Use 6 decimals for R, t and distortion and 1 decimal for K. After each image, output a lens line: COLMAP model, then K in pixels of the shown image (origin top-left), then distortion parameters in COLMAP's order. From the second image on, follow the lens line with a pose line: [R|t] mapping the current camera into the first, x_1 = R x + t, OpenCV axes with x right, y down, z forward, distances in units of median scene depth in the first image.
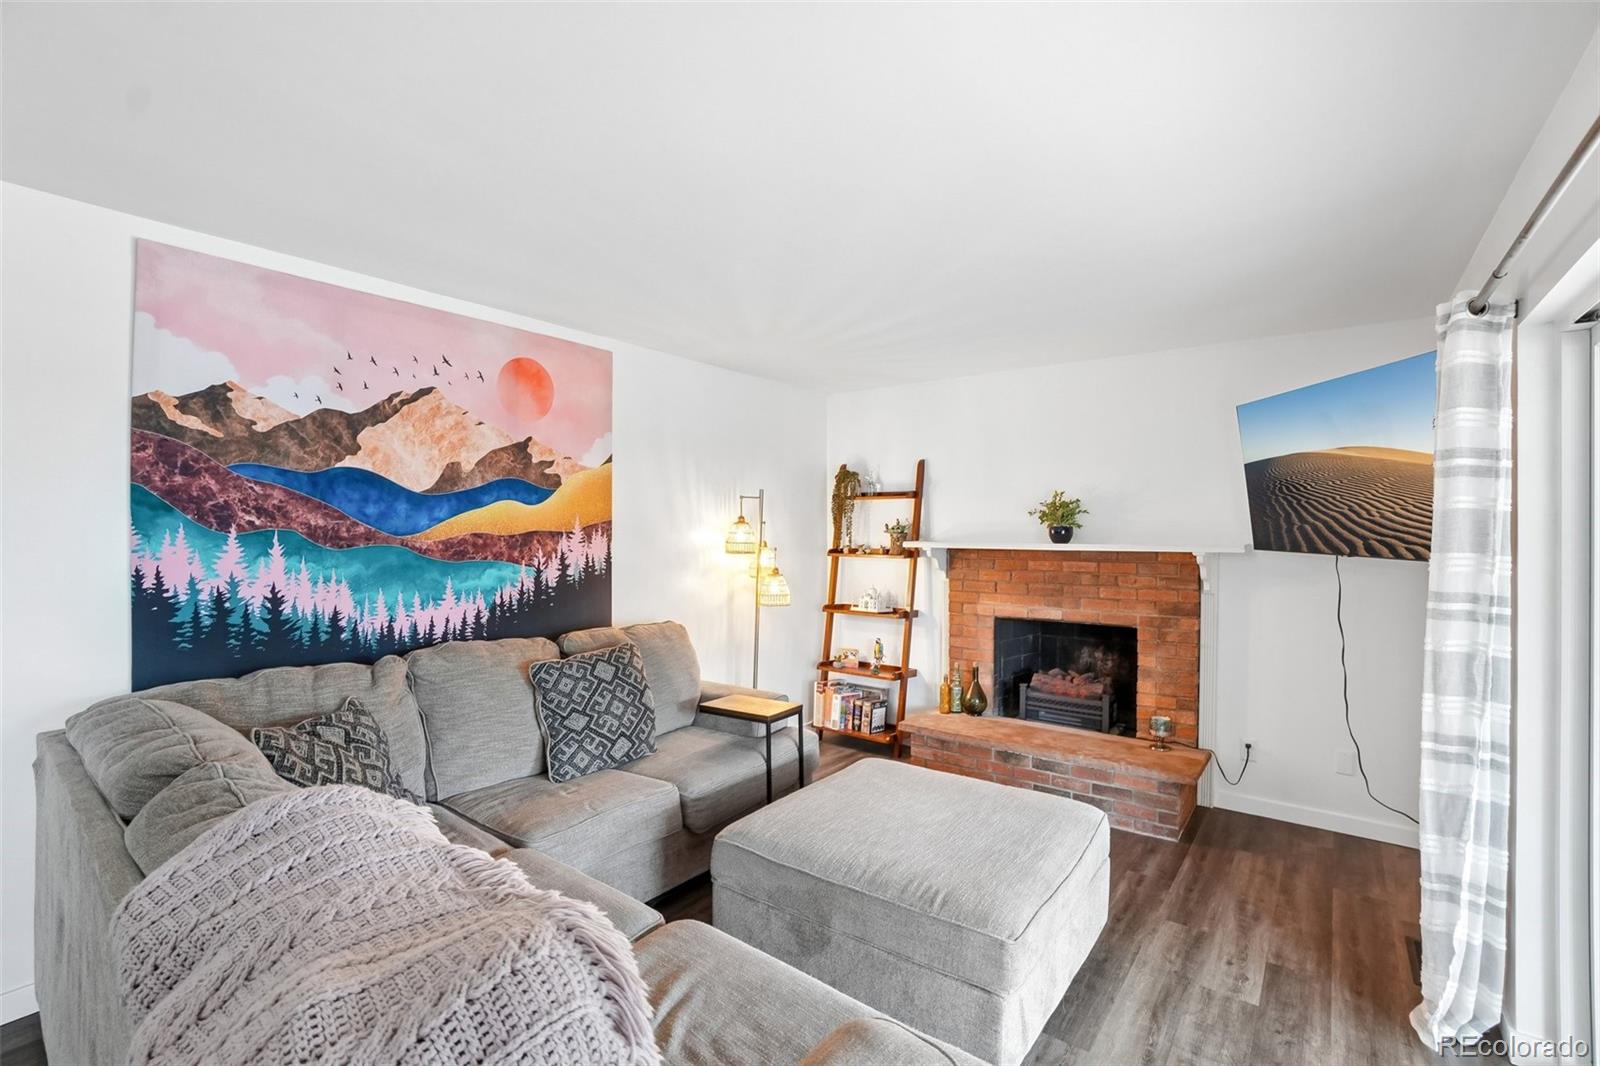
lens RADIAL K [[715.9, 0, 787.8], [0, 715.9, 537.1], [0, 0, 1]] dist [-0.049837, 0.019639]
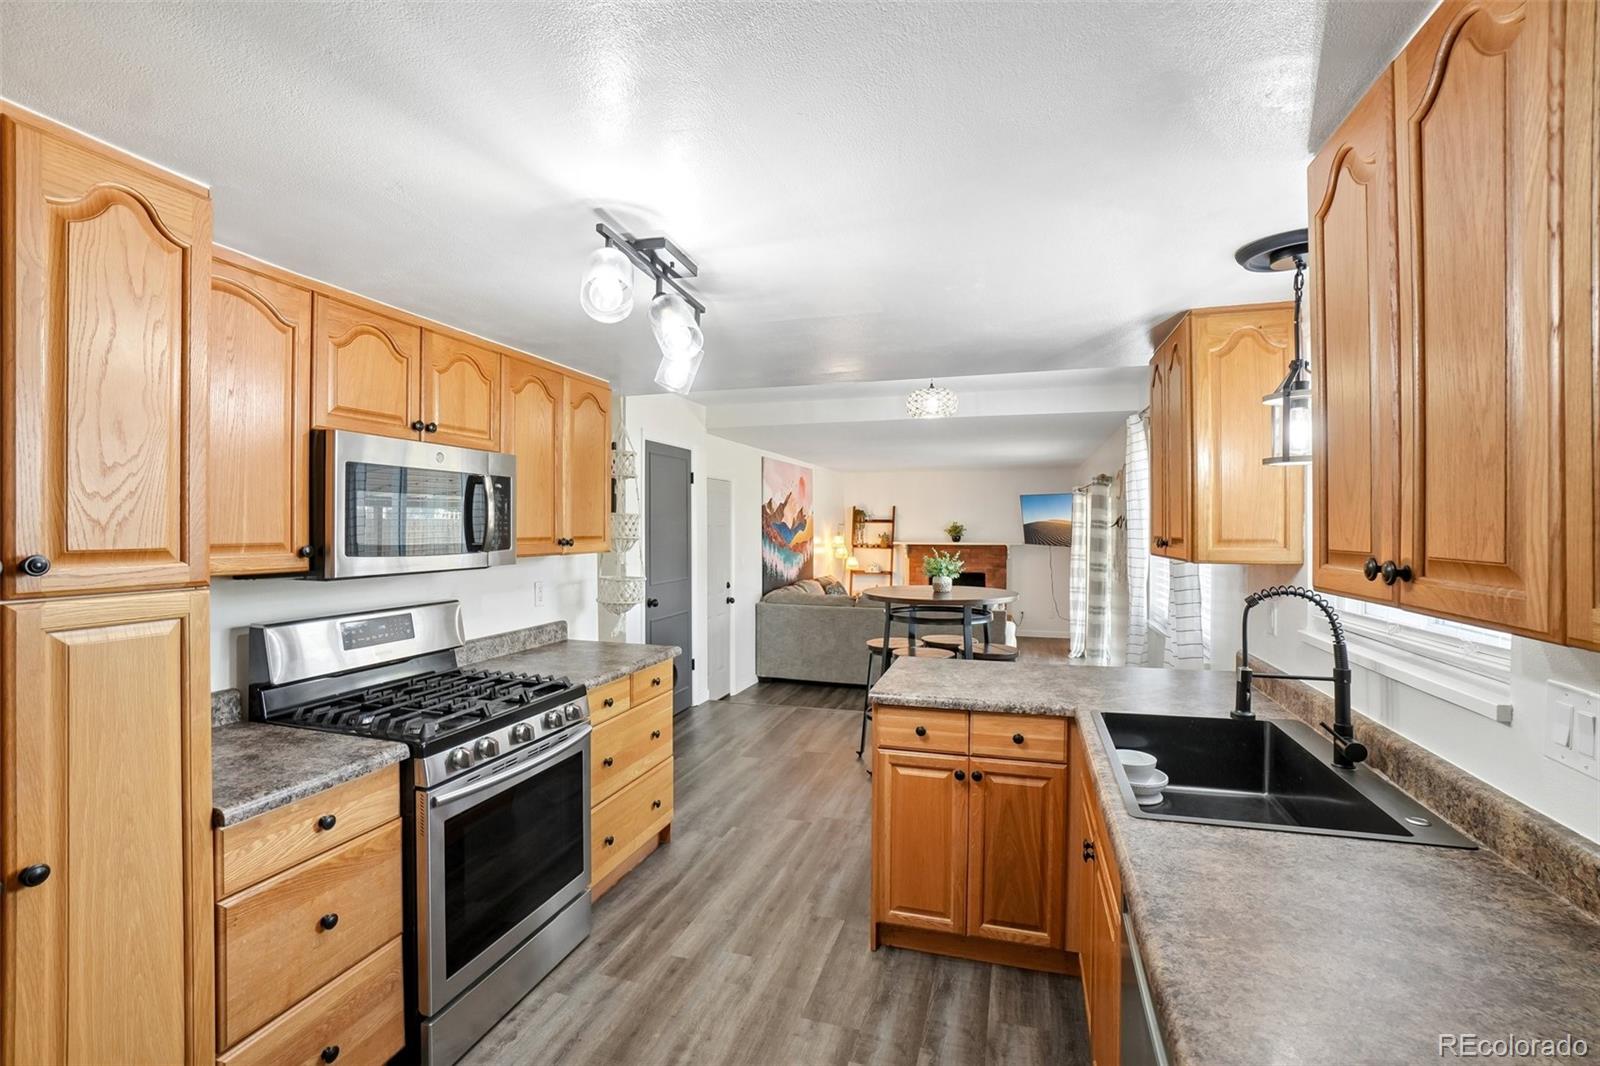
lens RADIAL K [[715.9, 0, 787.8], [0, 715.9, 537.1], [0, 0, 1]] dist [-0.049837, 0.019639]
pose [[0.938039, -0.012059, 0.346319, -1.086235], [0.007814, 0.999876, 0.013649, -0.048778], [-0.346441, -0.010097, 0.938018, -1.216477]]
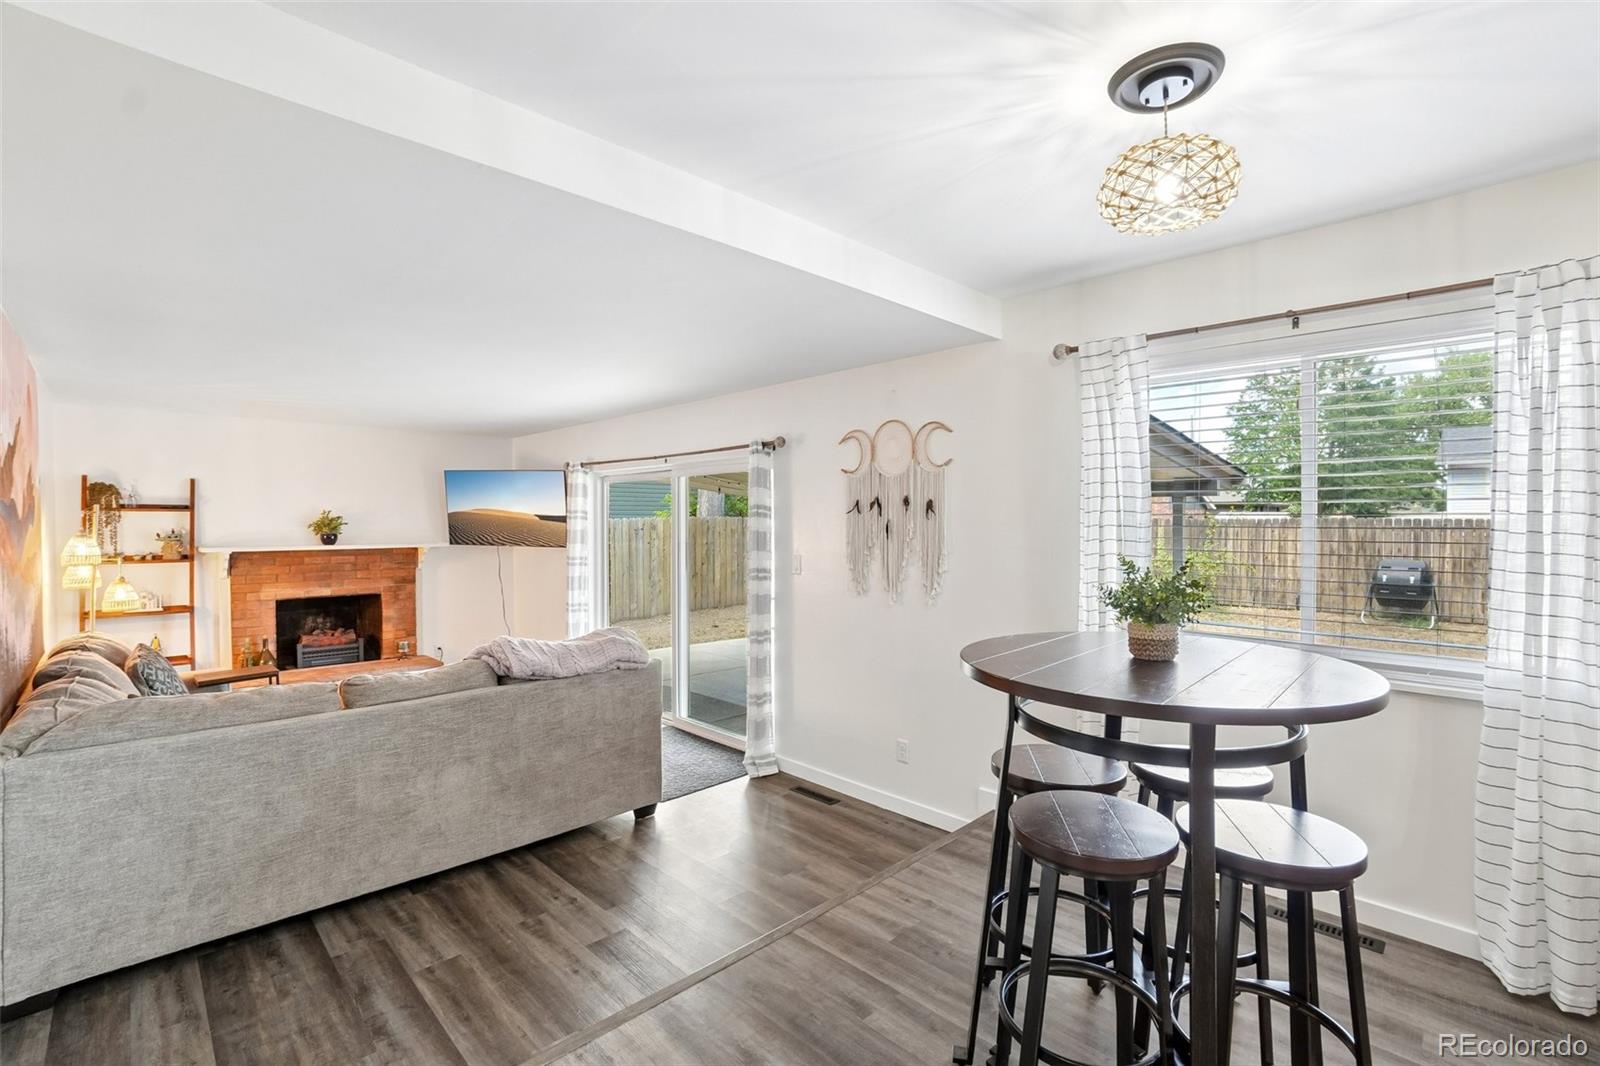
lens RADIAL K [[715.9, 0, 787.8], [0, 715.9, 537.1], [0, 0, 1]] dist [-0.049837, 0.019639]
pose [[0.140826, -0.026259, 0.989686, -0.959886], [0.007853, 0.999646, 0.025406, -0.037889], [-0.990003, 0.004195, 0.140982, -0.177037]]
